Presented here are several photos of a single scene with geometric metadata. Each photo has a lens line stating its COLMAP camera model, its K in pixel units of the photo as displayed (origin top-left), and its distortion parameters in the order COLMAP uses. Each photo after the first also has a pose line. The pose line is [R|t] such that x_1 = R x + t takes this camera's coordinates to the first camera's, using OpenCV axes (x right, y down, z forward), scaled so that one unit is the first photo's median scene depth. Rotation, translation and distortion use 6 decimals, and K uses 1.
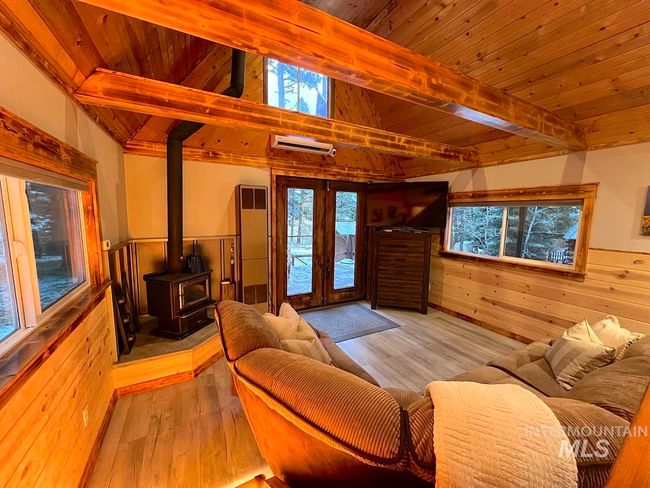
lens RADIAL K [[259.9, 0, 325.3], [0, 259.9, 245.7], [0, 0, 1]] dist [0.001447, 0.000071]
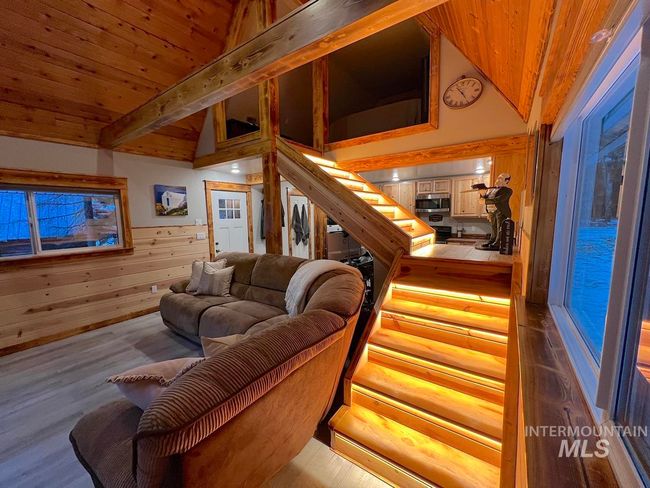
lens RADIAL K [[259.9, 0, 325.6], [0, 259.9, 244.2], [0, 0, 1]] dist [0.001447, 0.000071]
pose [[-0.444297, -0.118812, 0.887966, -0.511541], [0.114878, 0.975429, 0.187995, -0.038079], [-0.888484, 0.185533, -0.419731, 0.591834]]
